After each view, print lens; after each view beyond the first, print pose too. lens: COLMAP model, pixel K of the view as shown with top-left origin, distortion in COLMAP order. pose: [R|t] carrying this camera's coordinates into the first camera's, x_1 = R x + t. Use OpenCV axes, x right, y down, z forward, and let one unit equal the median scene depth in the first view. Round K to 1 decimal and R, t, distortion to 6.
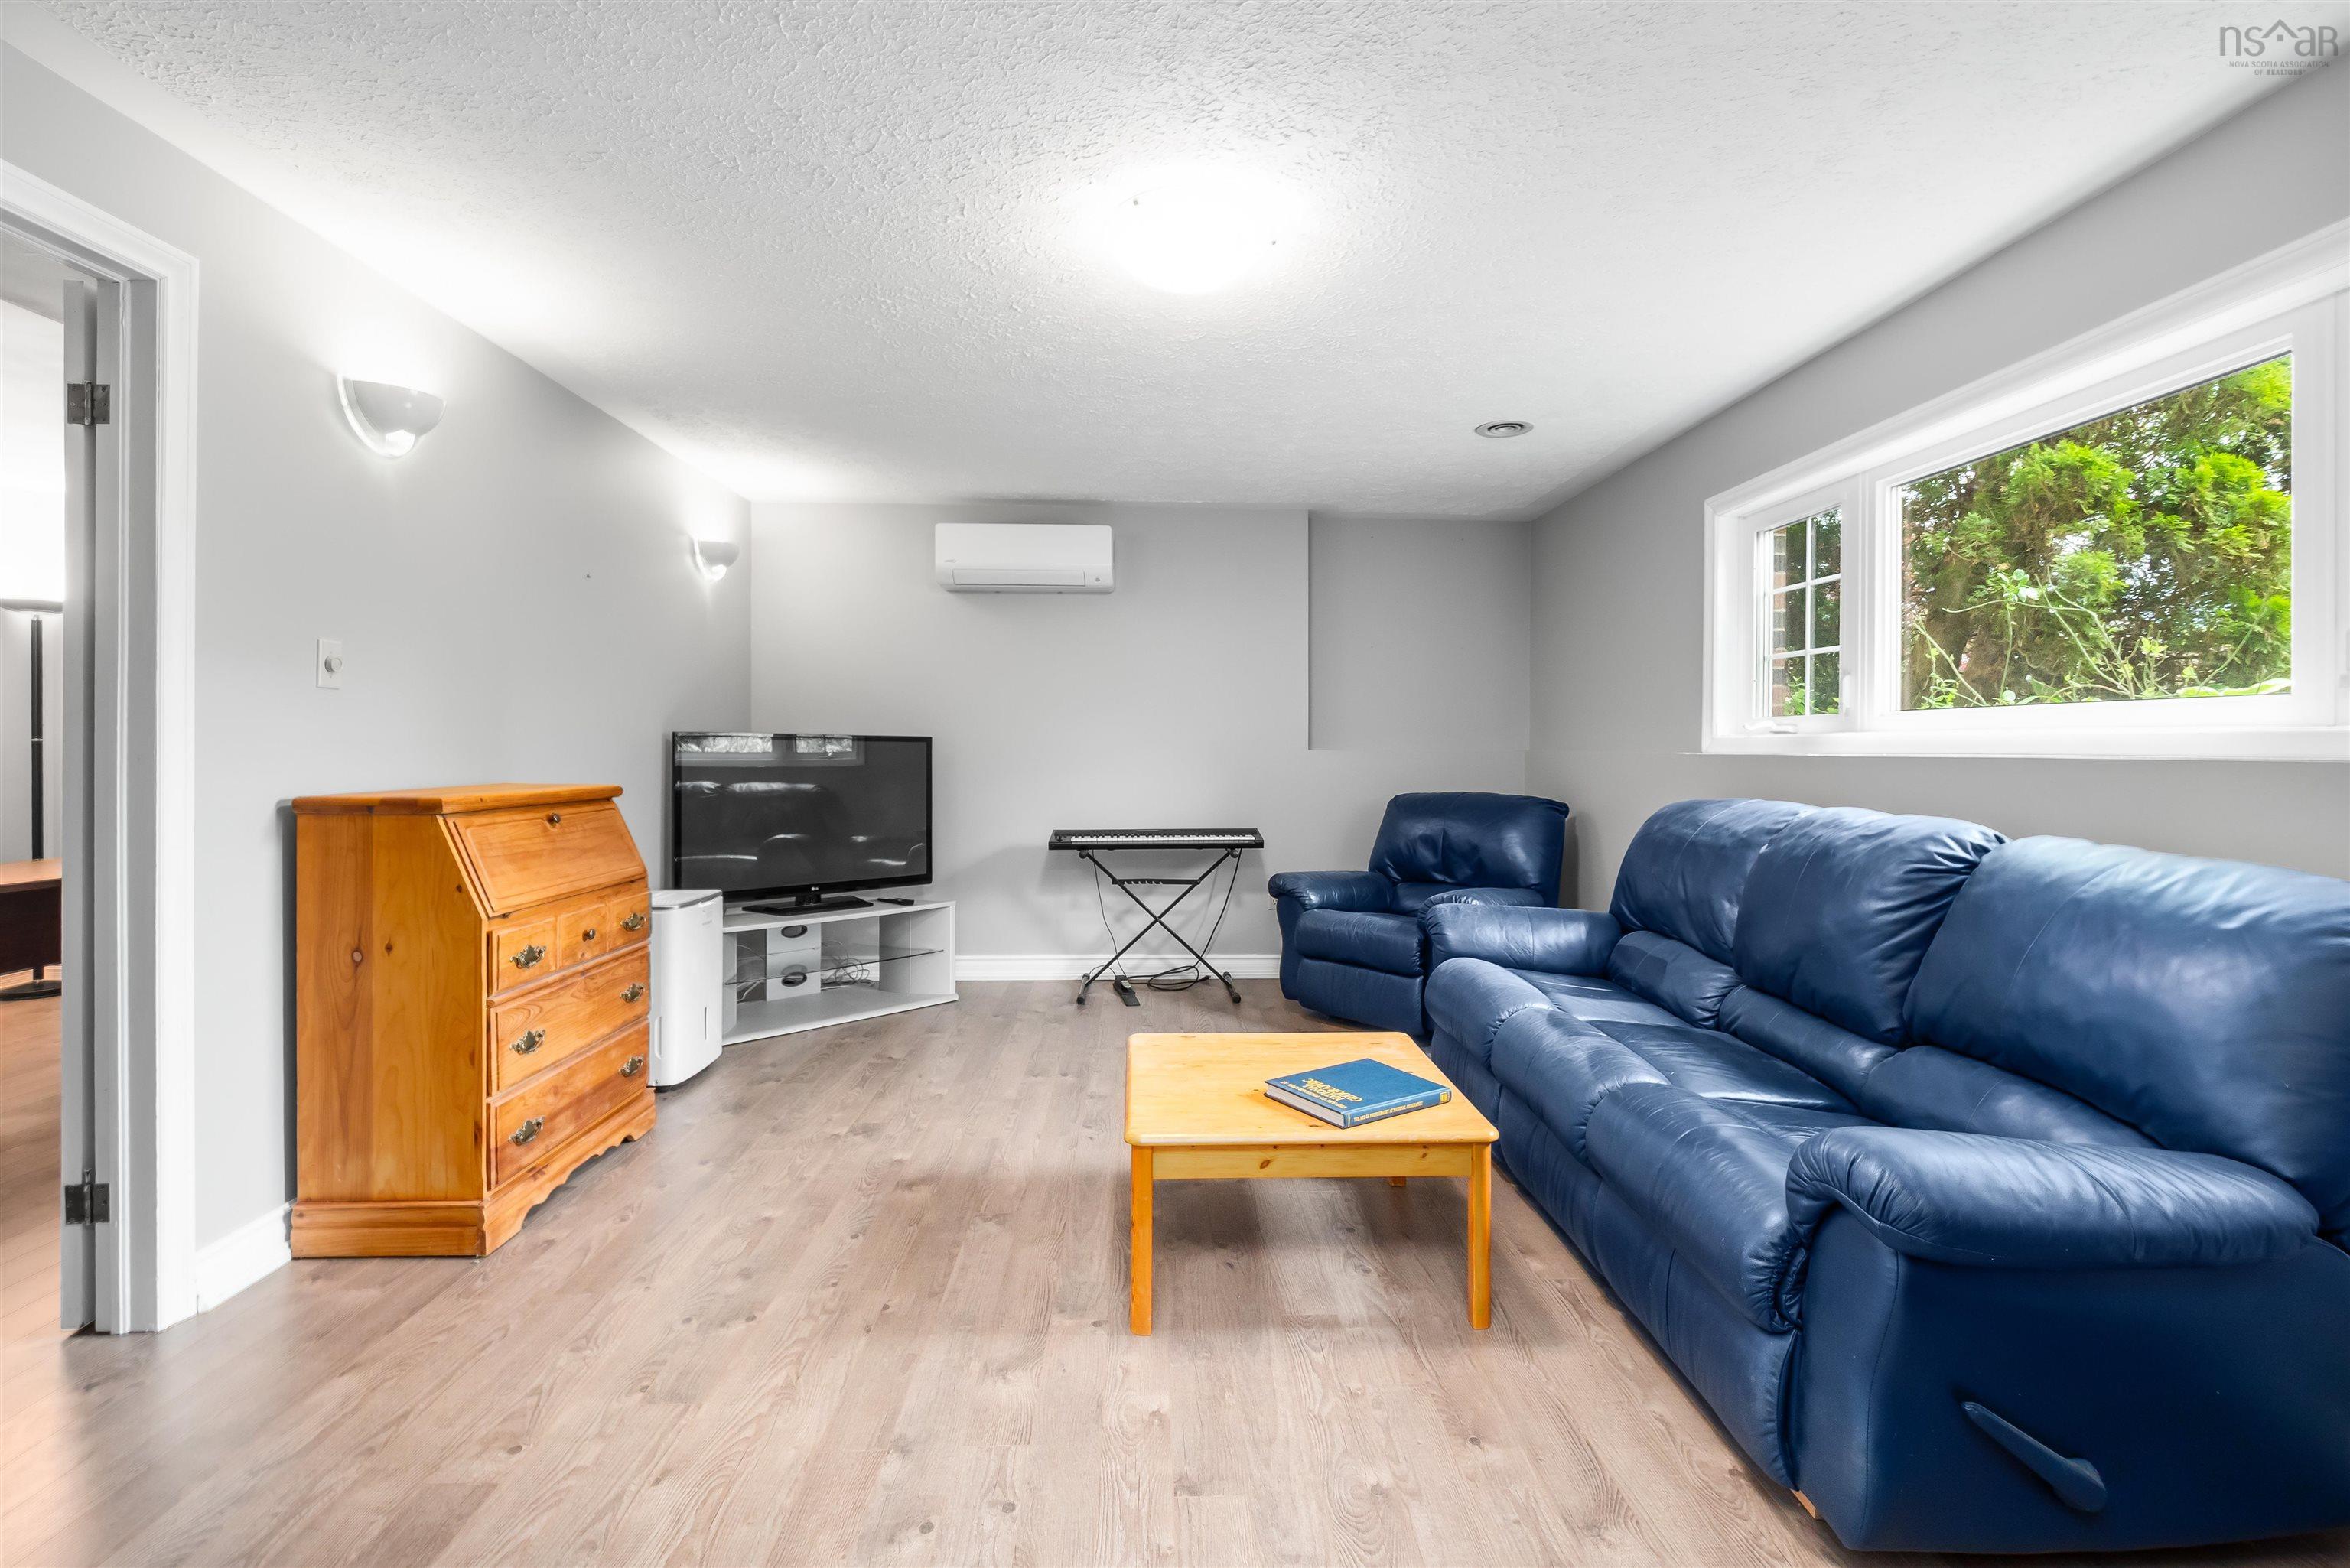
lens RADIAL K [[1044.5, 0, 1180.5], [0, 1044.5, 728.7], [0, 0, 1]] dist [0.011451, -0.000152]
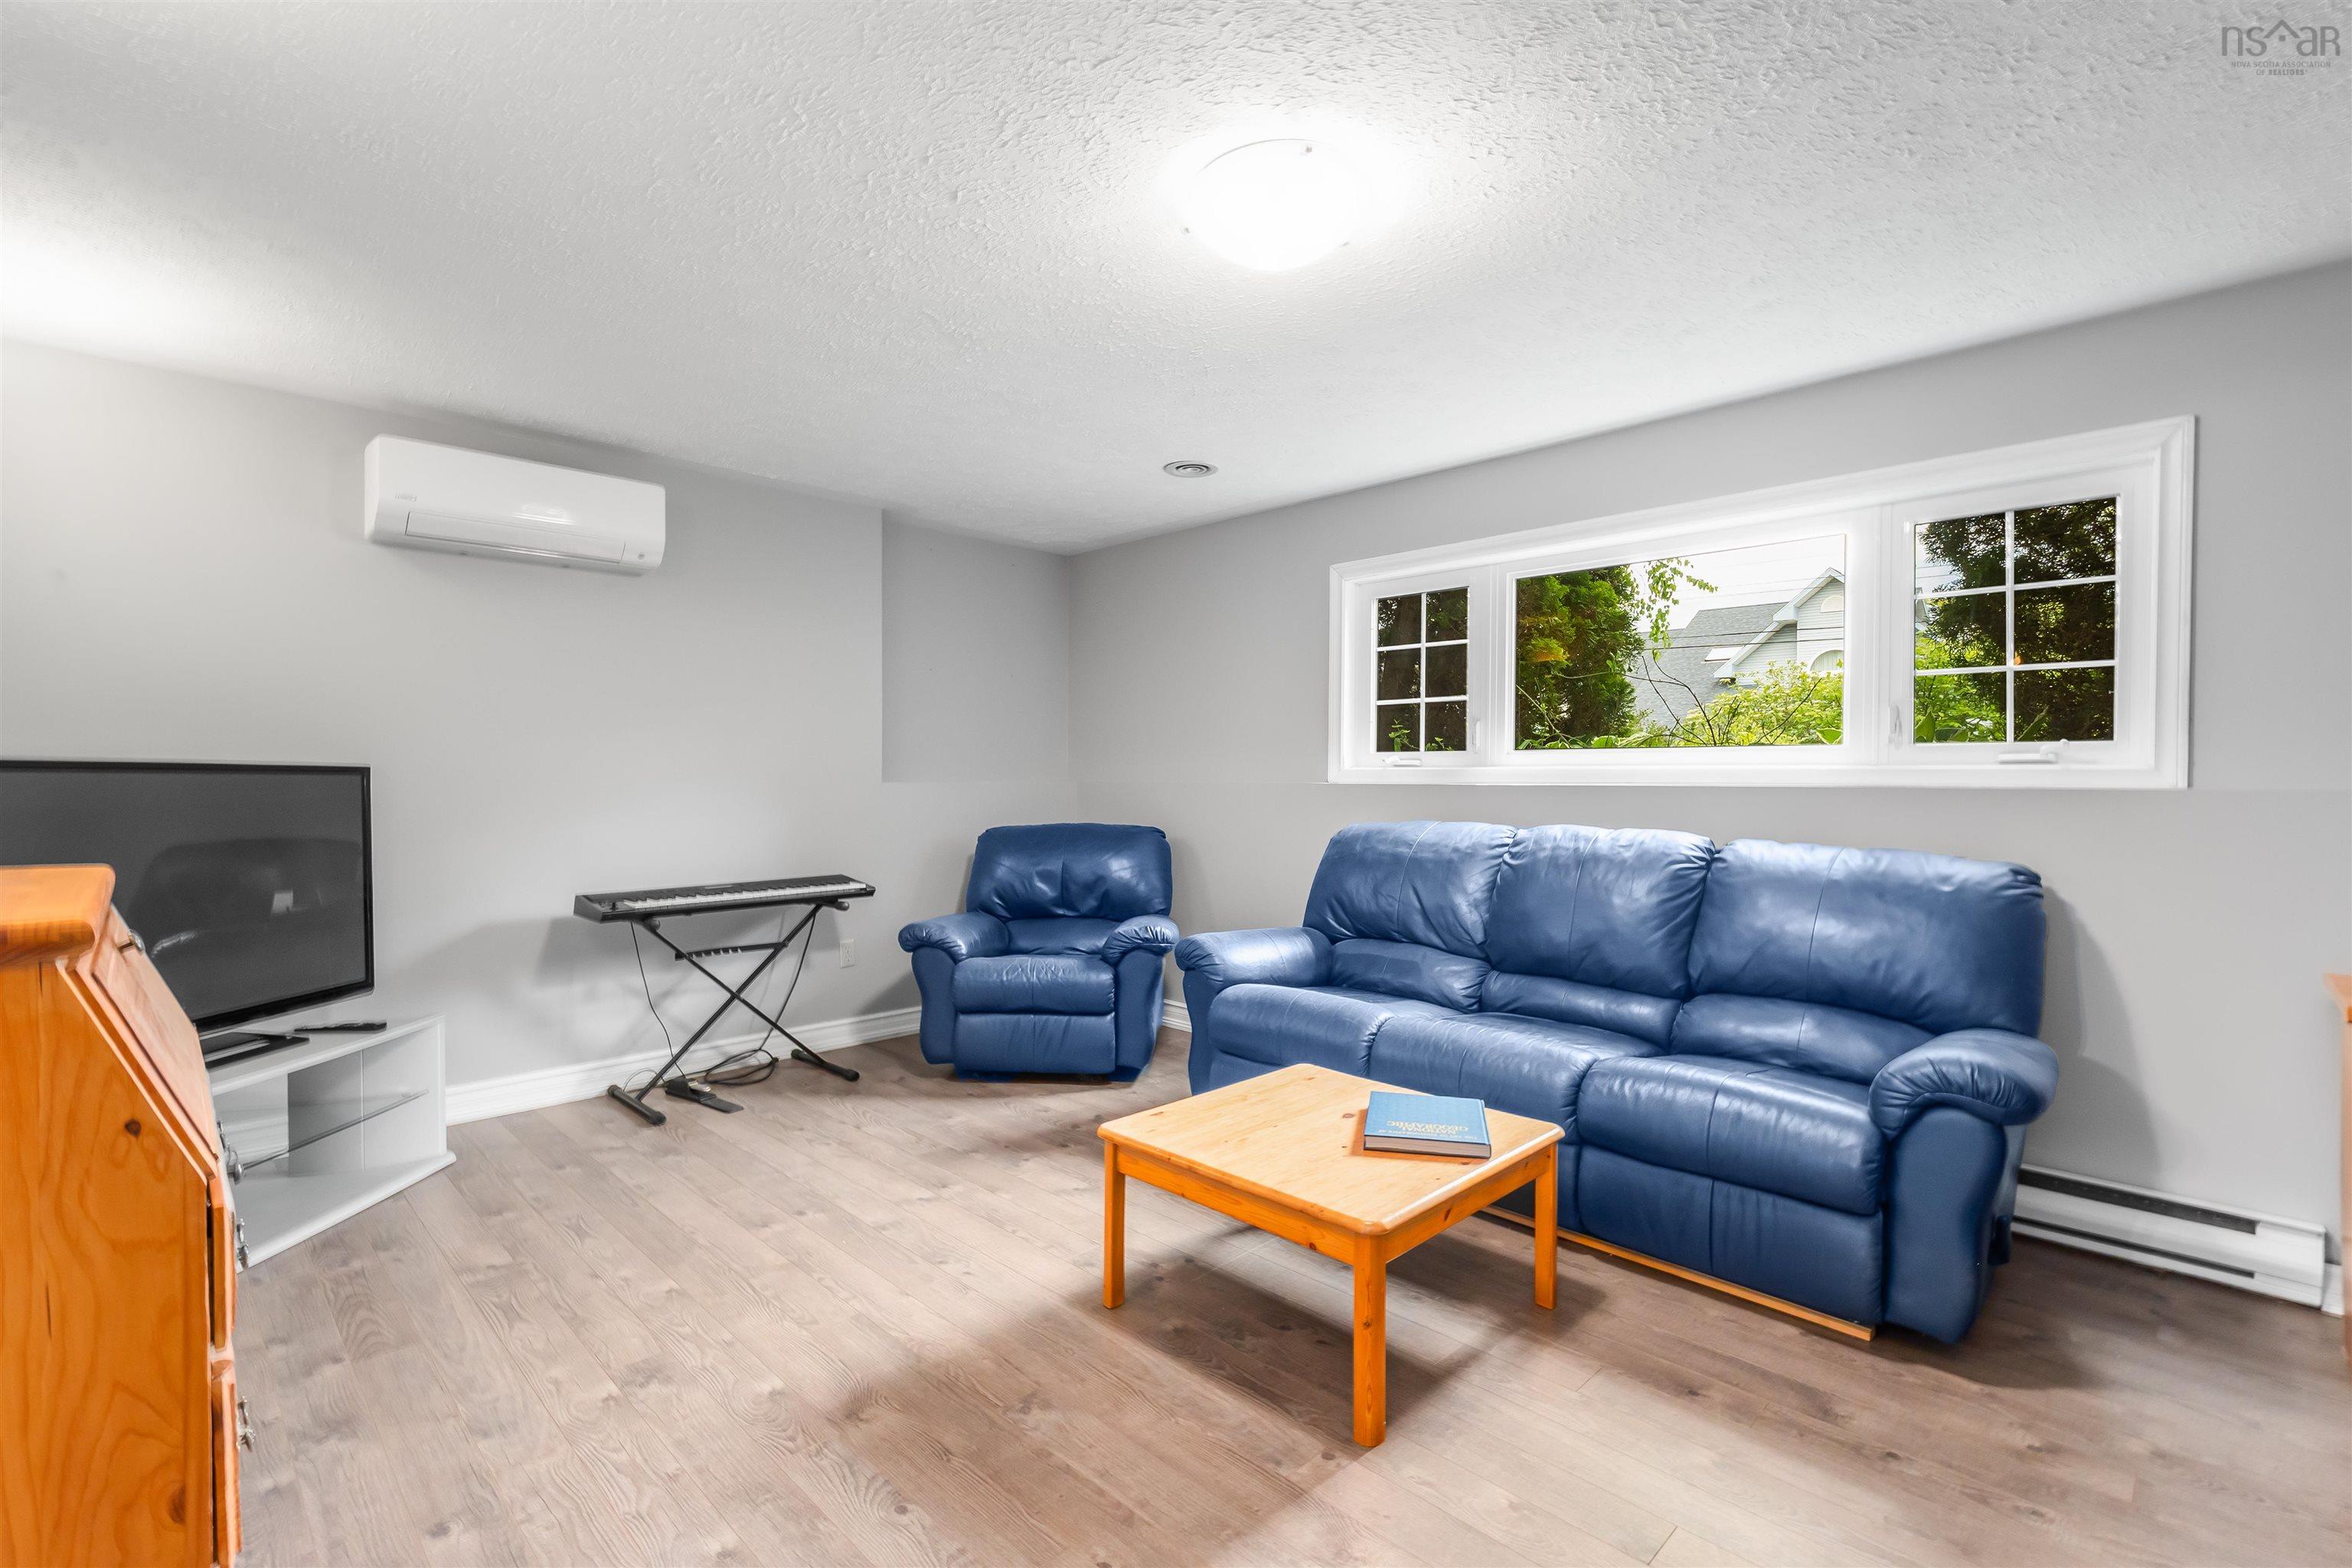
lens RADIAL K [[1046.4, 0, 1193.8], [0, 1046.4, 773.6], [0, 0, 1]] dist [0.014015, -0.010997]
pose [[0.739237, -0.002662, 0.673440, -0.323327], [-0.008916, 0.999866, 0.013740, -0.001176], [-0.673387, -0.016162, 0.739114, 0.195344]]
